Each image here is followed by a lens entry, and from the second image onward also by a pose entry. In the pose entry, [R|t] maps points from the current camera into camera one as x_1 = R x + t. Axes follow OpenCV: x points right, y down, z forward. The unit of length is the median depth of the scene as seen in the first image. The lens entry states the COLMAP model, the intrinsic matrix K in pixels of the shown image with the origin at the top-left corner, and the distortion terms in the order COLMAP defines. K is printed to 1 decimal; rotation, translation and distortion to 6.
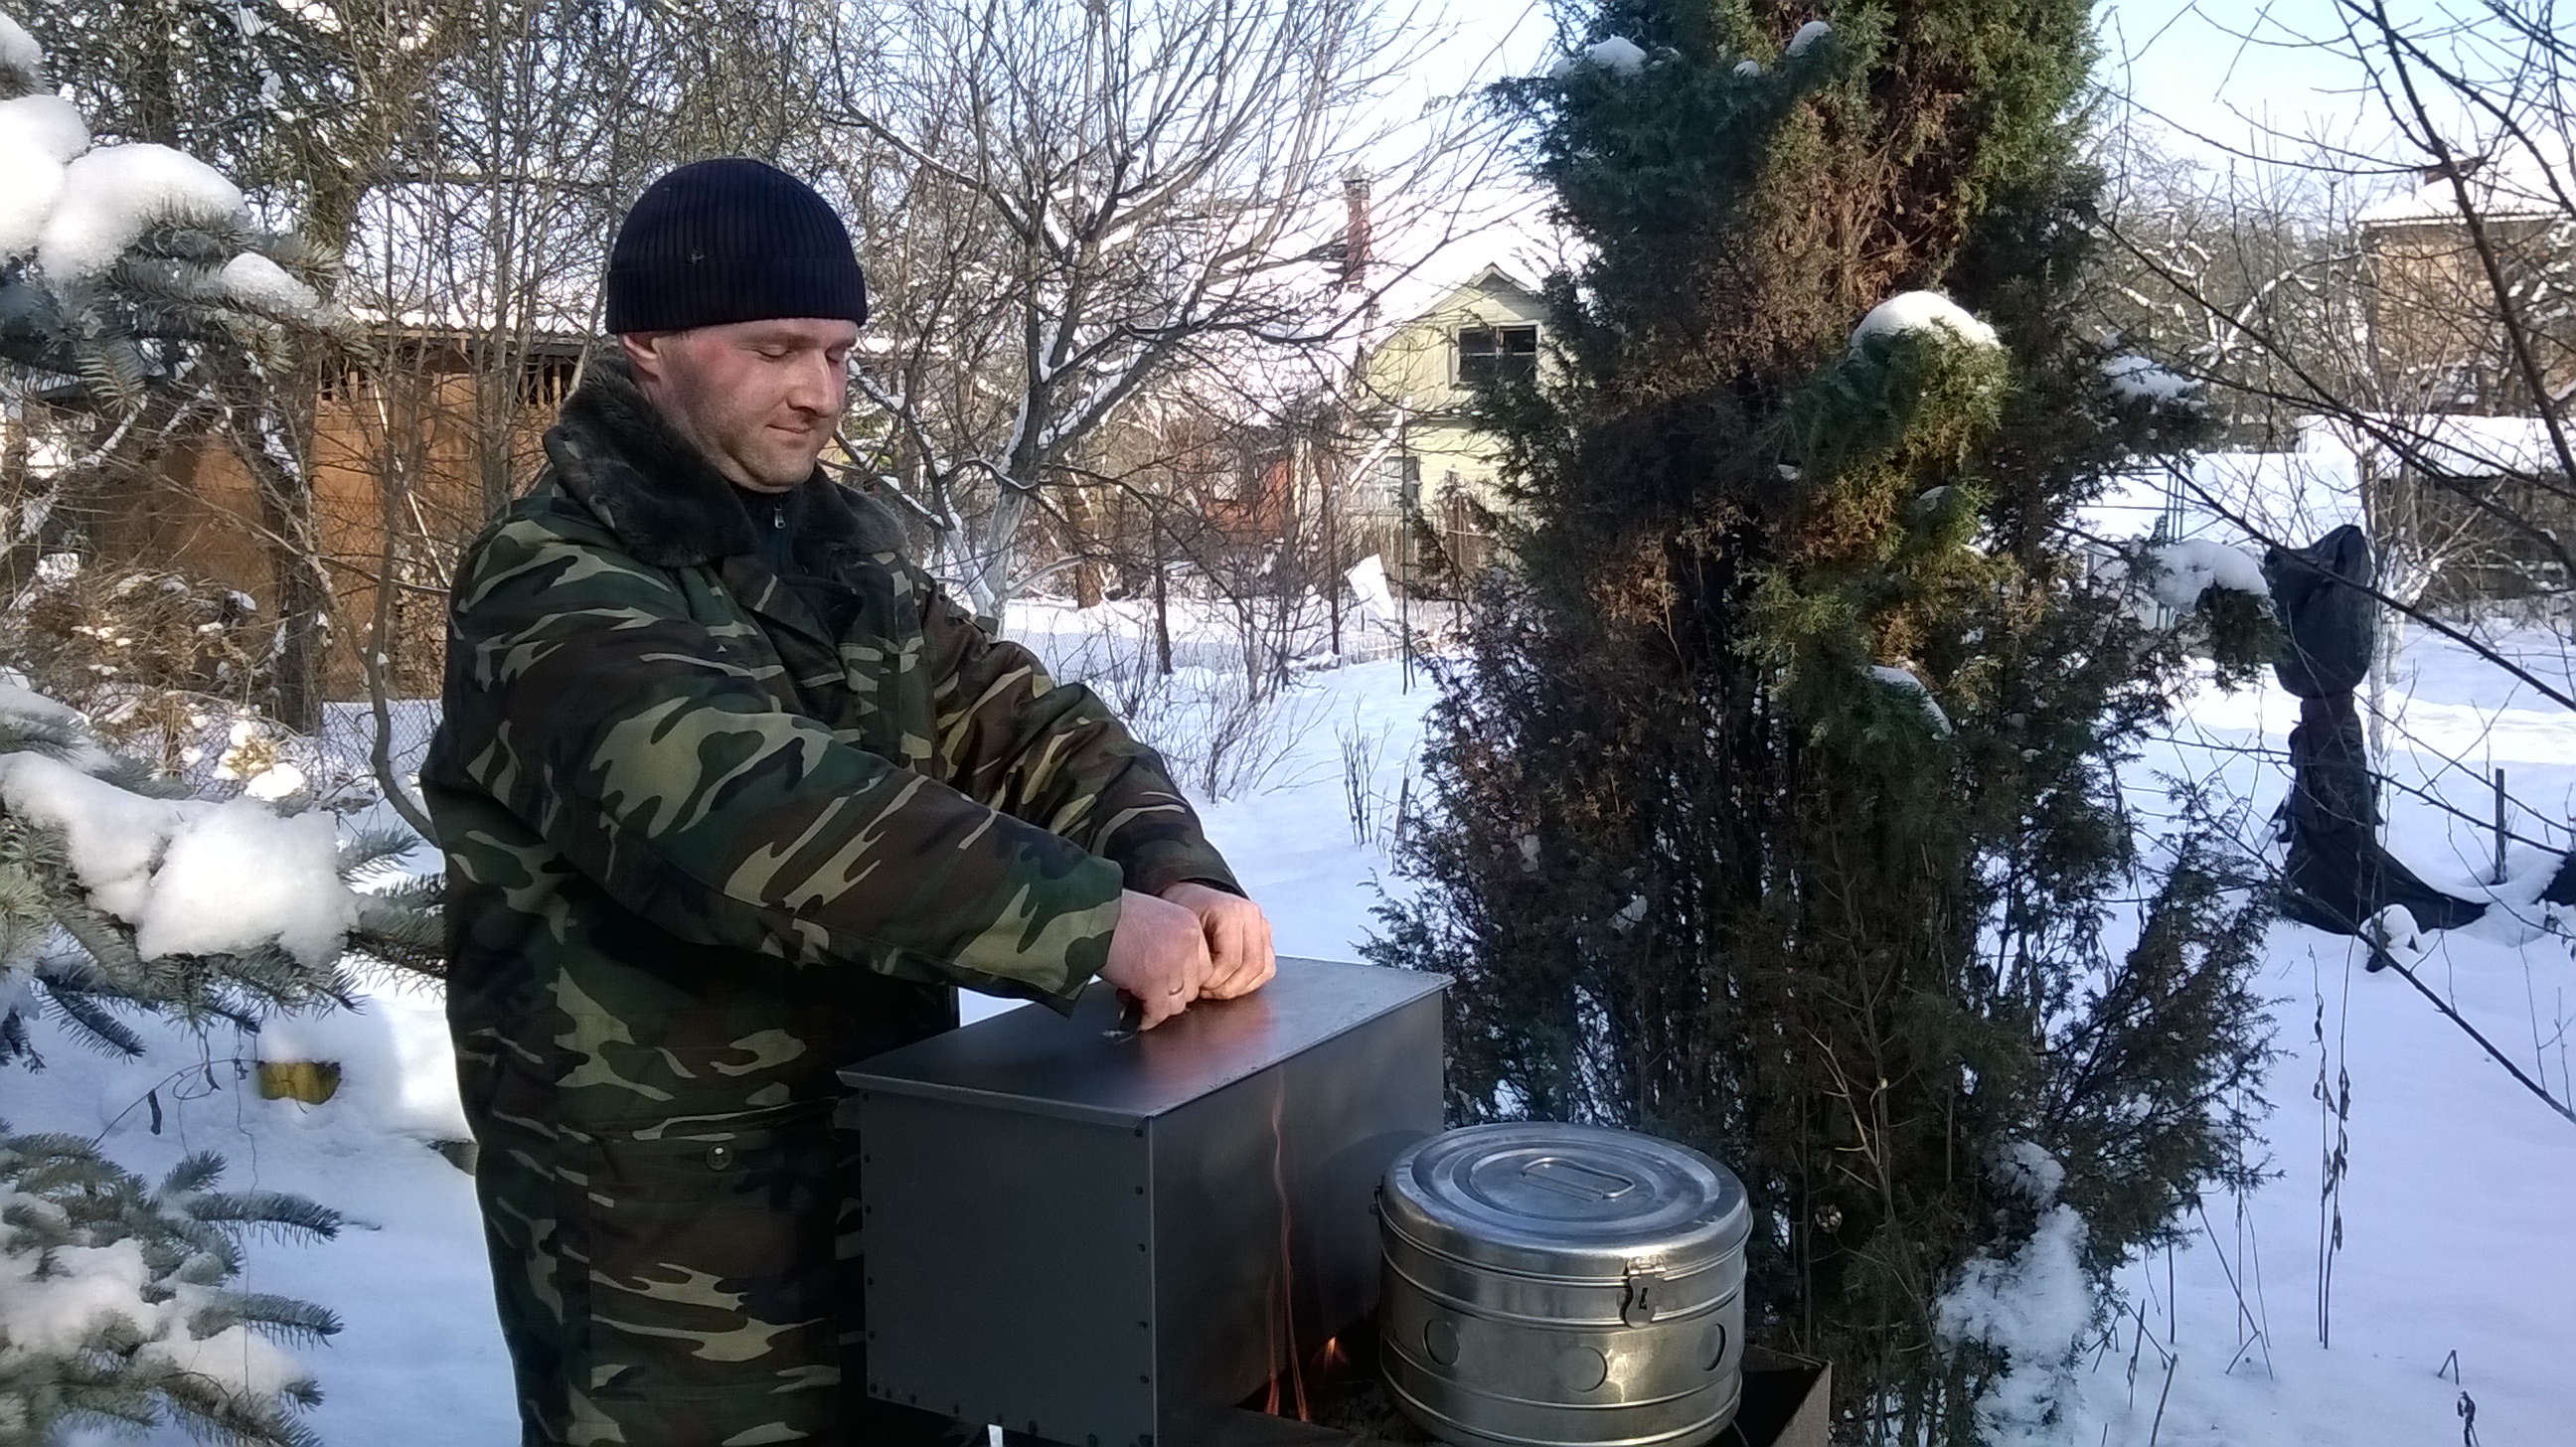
lens RADIAL K [[2151.5, 0, 1299.8], [0, 2151.5, 649.5], [0, 0, 1]] dist [0.013643, -0.164891]
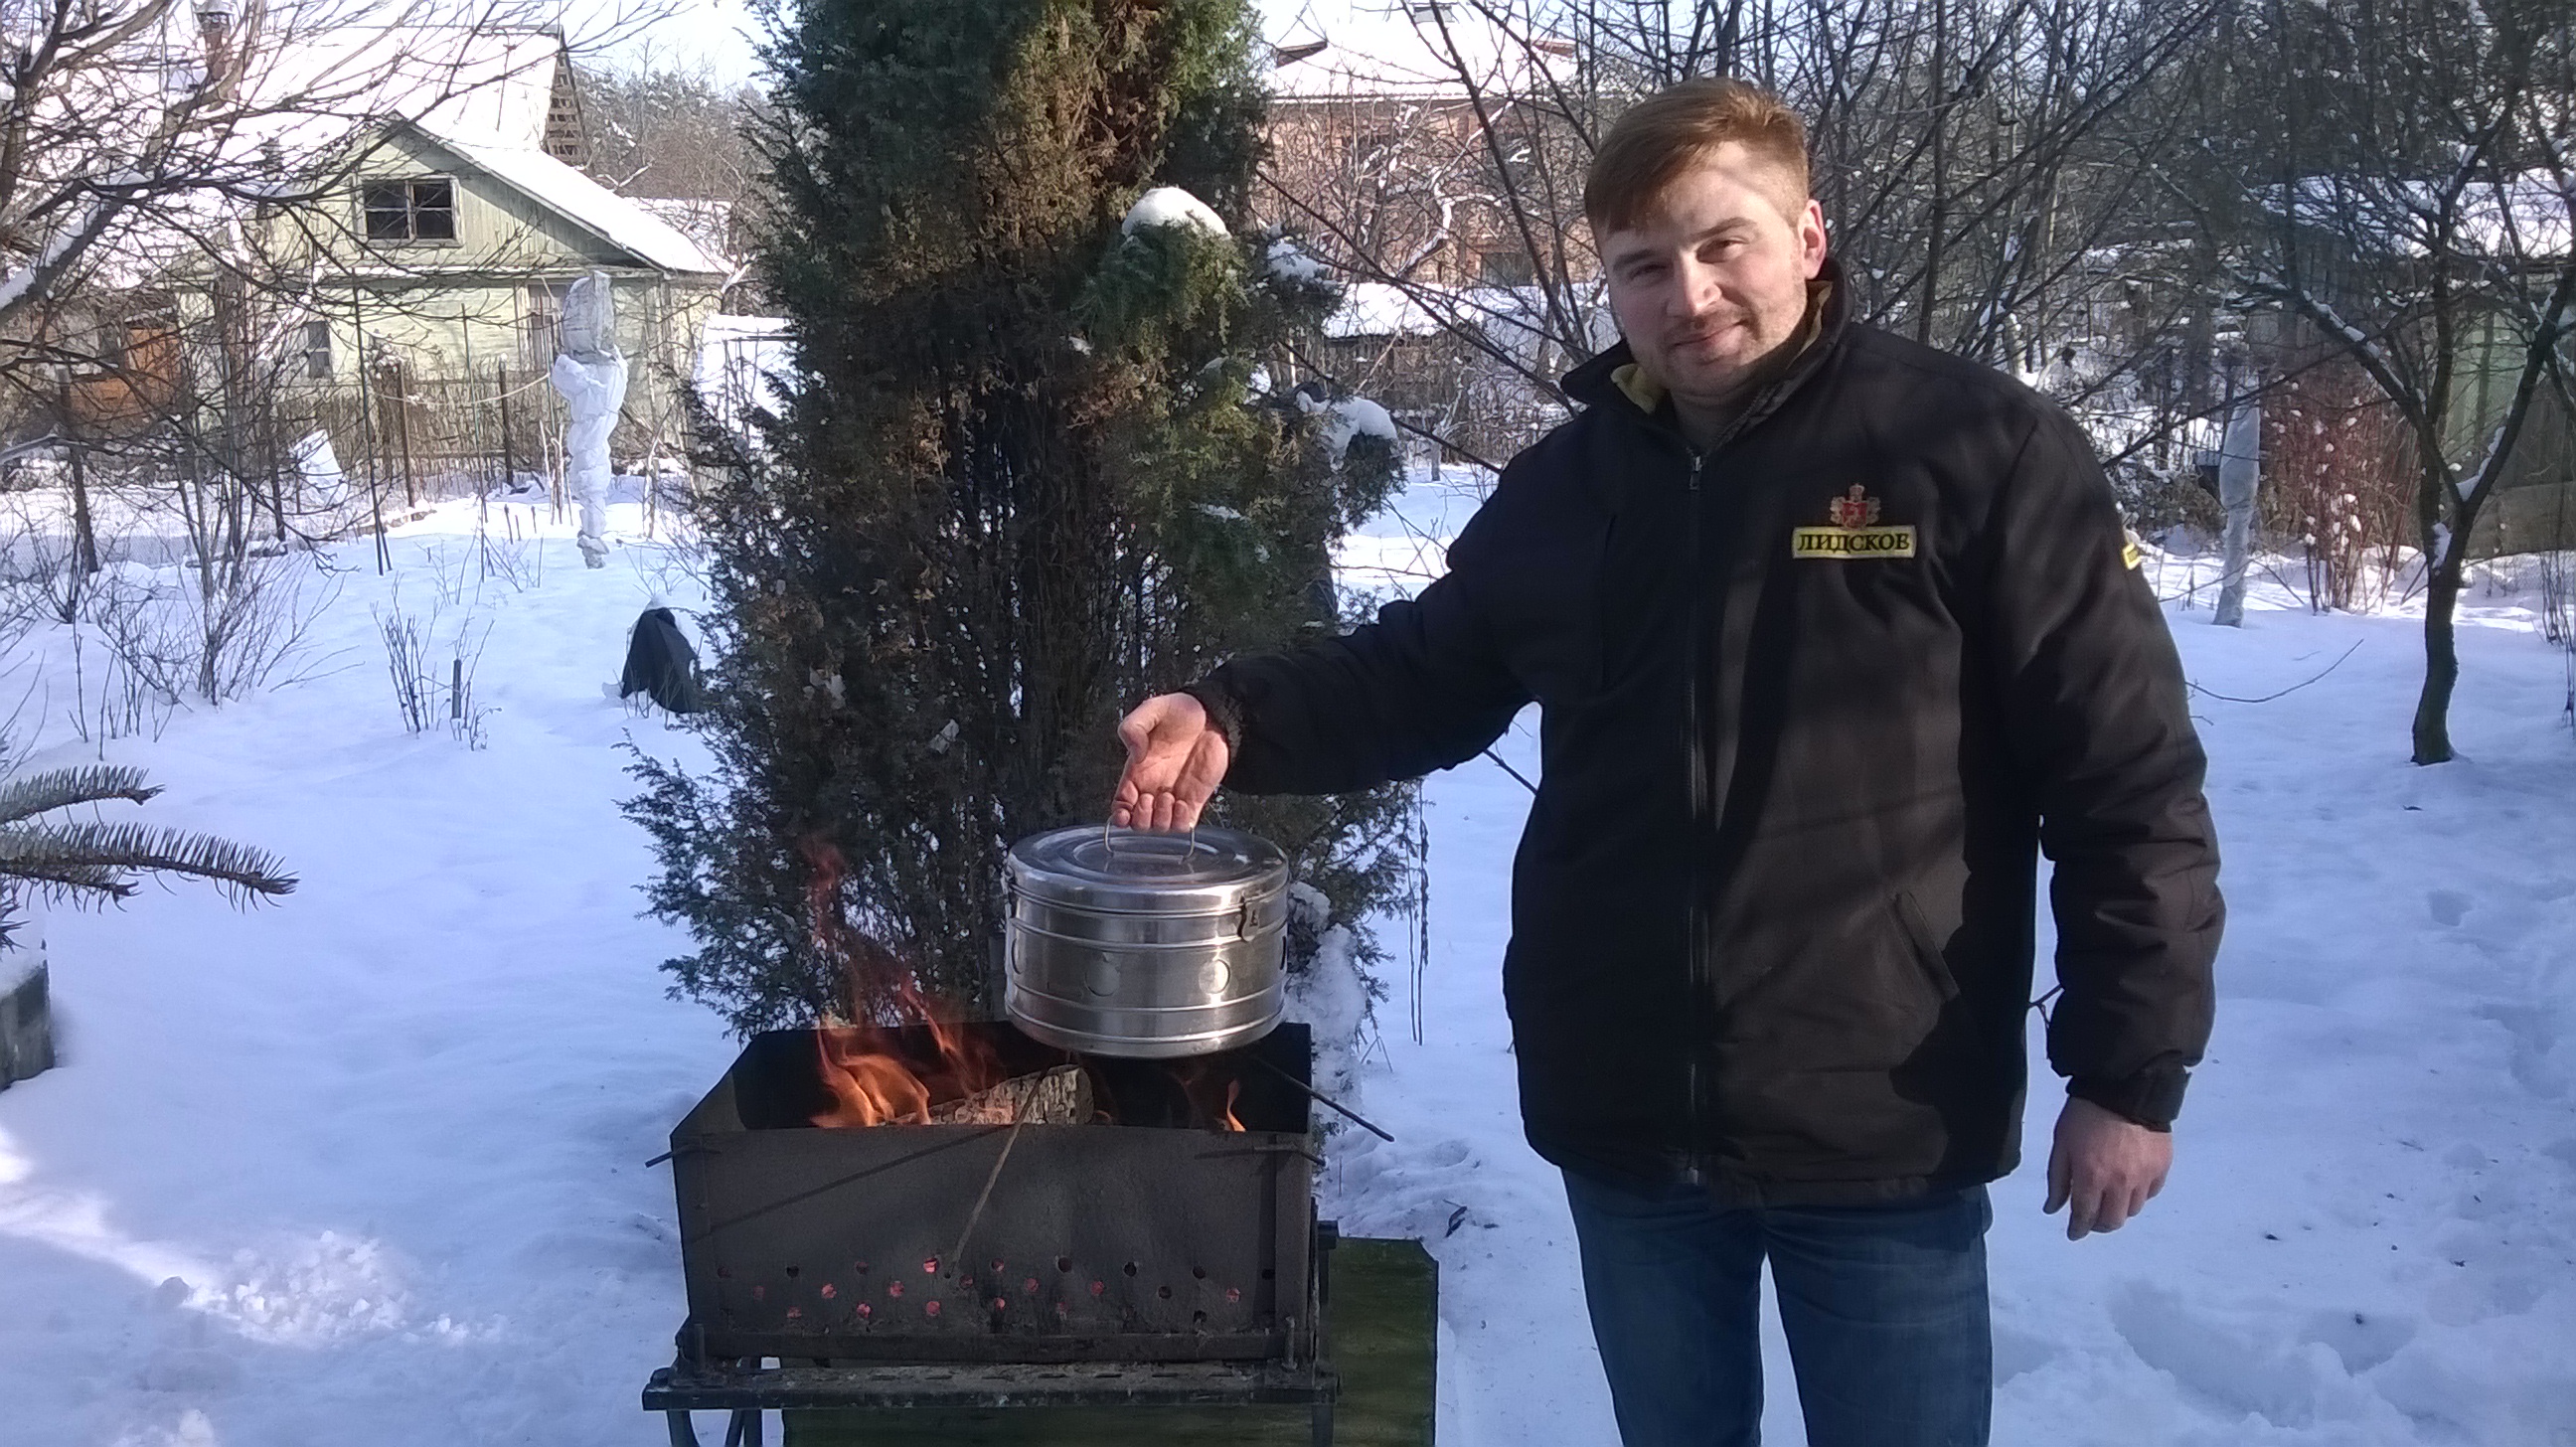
lens RADIAL K [[2162.0, 0, 1288.0], [0, 2162.0, 723.5], [0, 0, 1]] dist [0.006764, -0.138495]
pose [[0.875961, -0.088888, 0.474122, -0.174411], [0.042882, 0.993333, 0.107004, 0.001061], [-0.480473, -0.073400, 0.873933, -0.064698]]
